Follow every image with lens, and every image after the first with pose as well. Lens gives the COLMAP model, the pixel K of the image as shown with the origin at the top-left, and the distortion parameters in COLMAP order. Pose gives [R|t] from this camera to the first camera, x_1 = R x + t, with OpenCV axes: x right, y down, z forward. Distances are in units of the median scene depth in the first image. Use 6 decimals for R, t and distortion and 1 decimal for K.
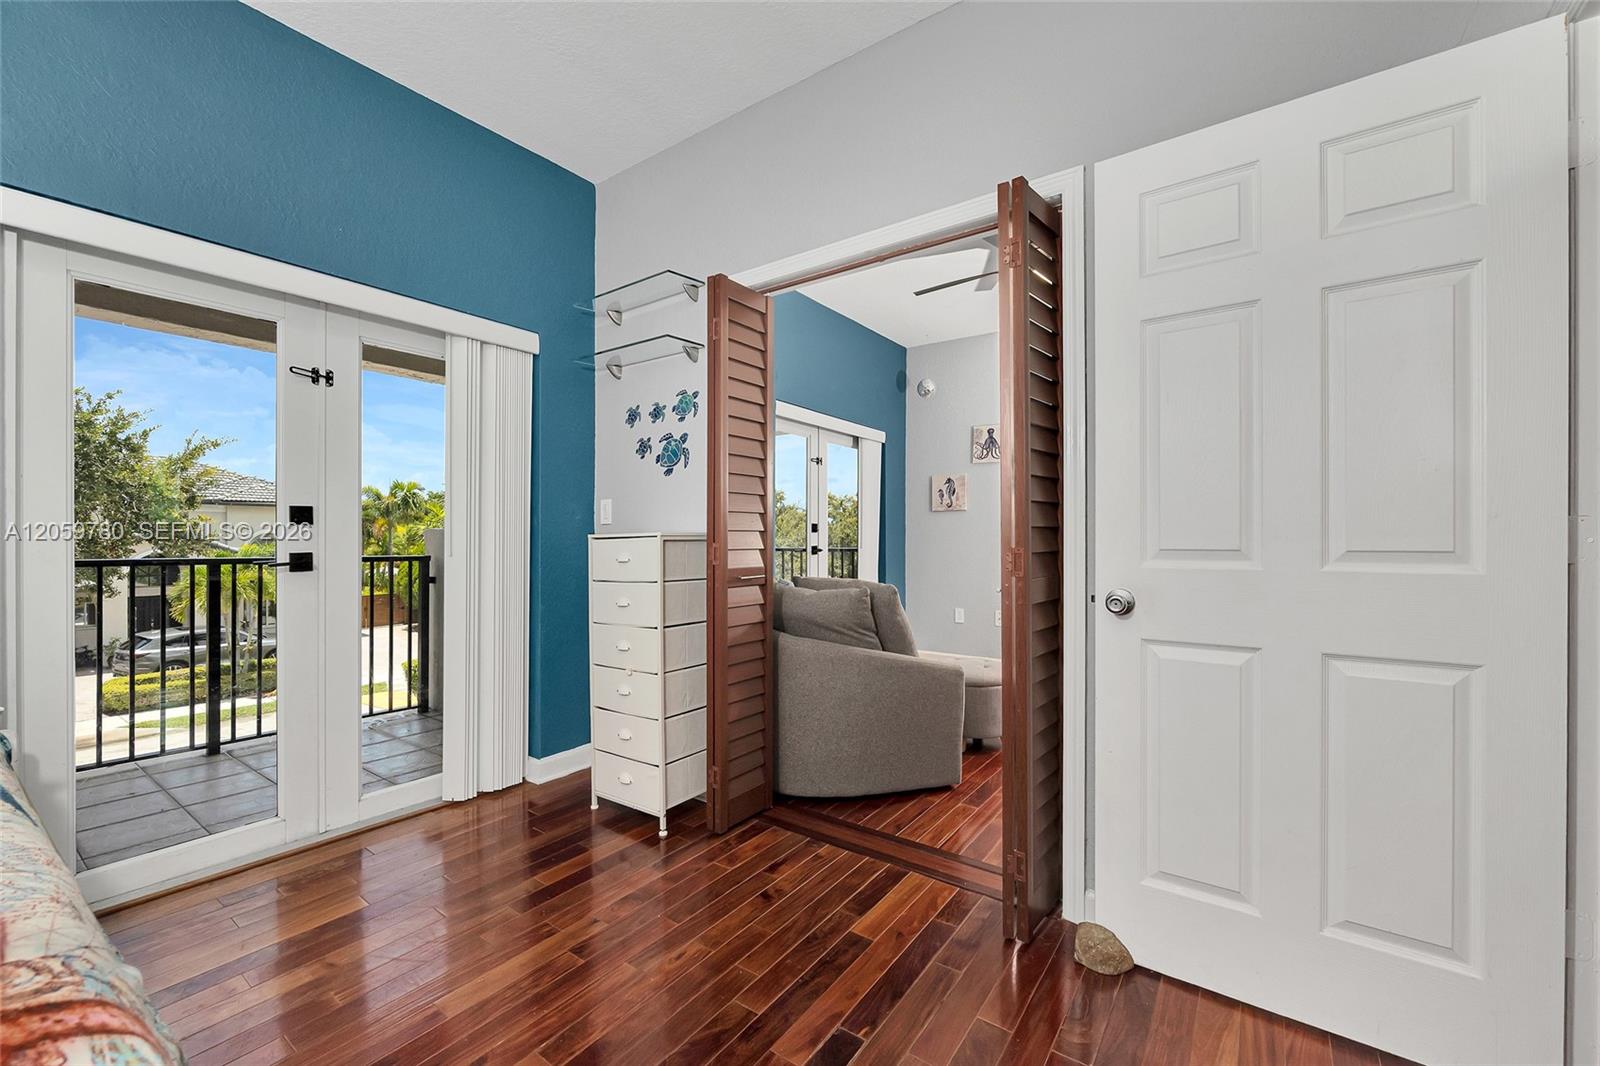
lens RADIAL K [[658.2, 0, 806.5], [0, 658.2, 535.9], [0, 0, 1]] dist [-0.003815, -0.000447]
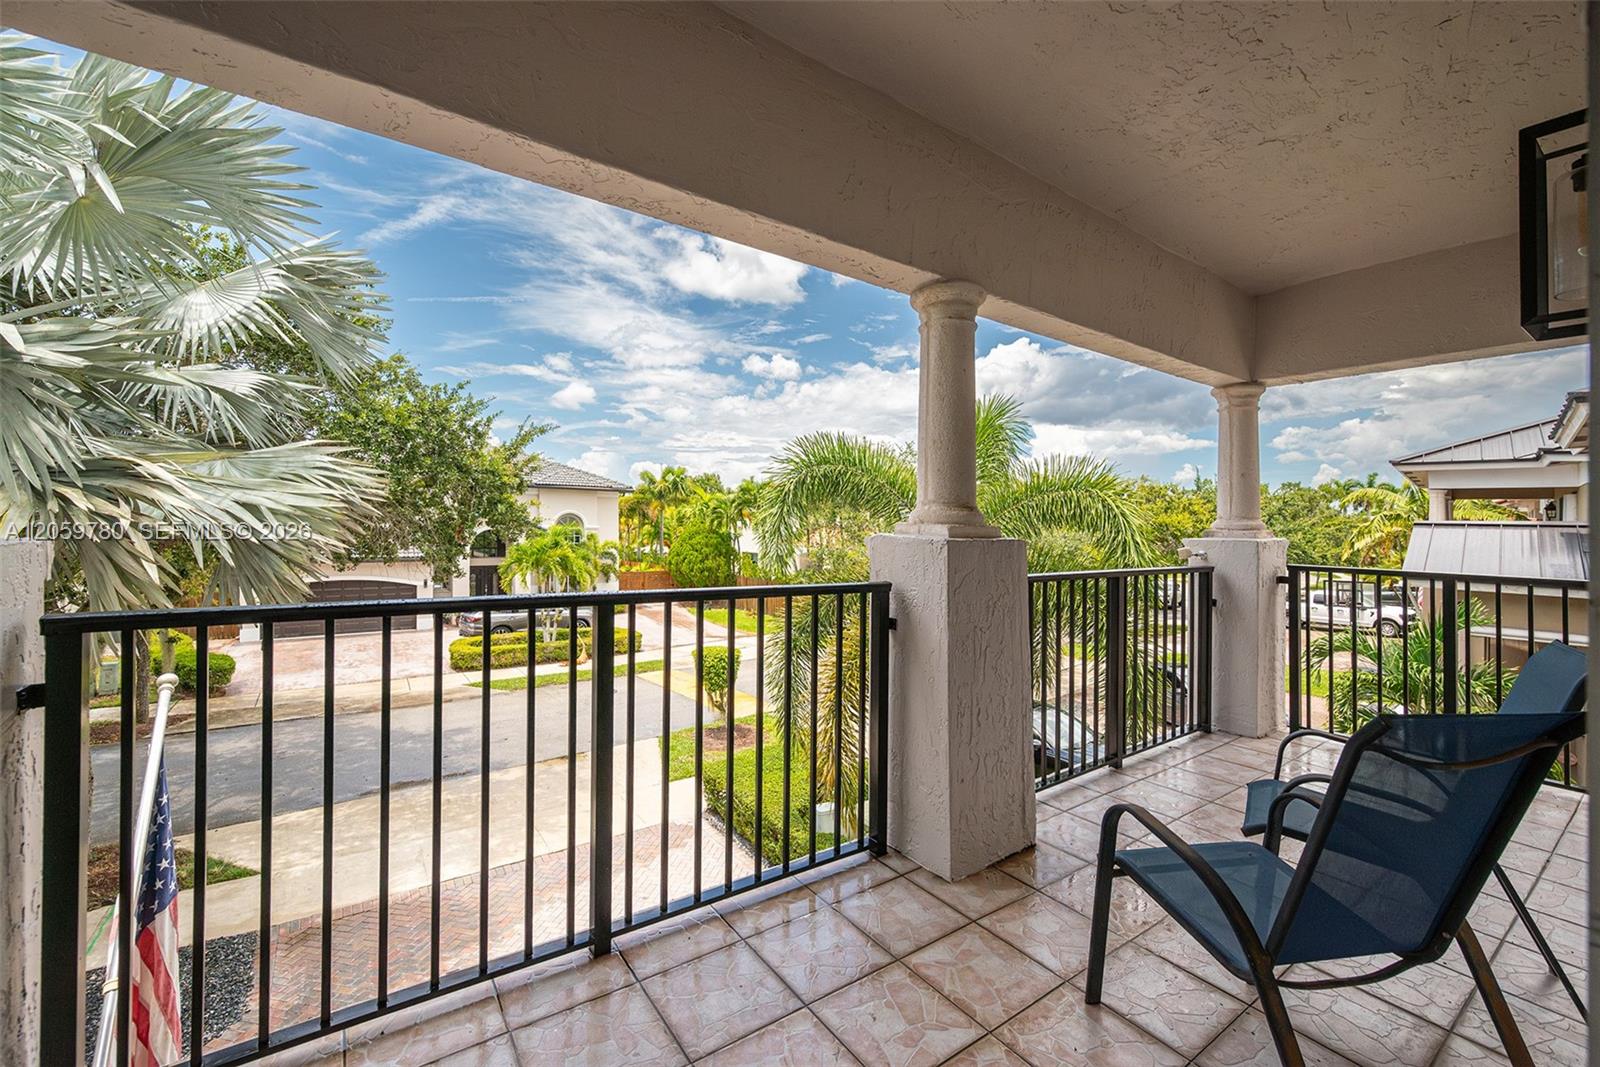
lens RADIAL K [[658.2, 0, 800.5], [0, 658.2, 516.0], [0, 0, 1]] dist [-0.003815, -0.000447]
pose [[0.943282, 0.011941, -0.331777, -0.211714], [-0.013097, 0.999913, -0.001248, -0.012226], [0.331733, 0.005522, 0.943357, 0.198690]]
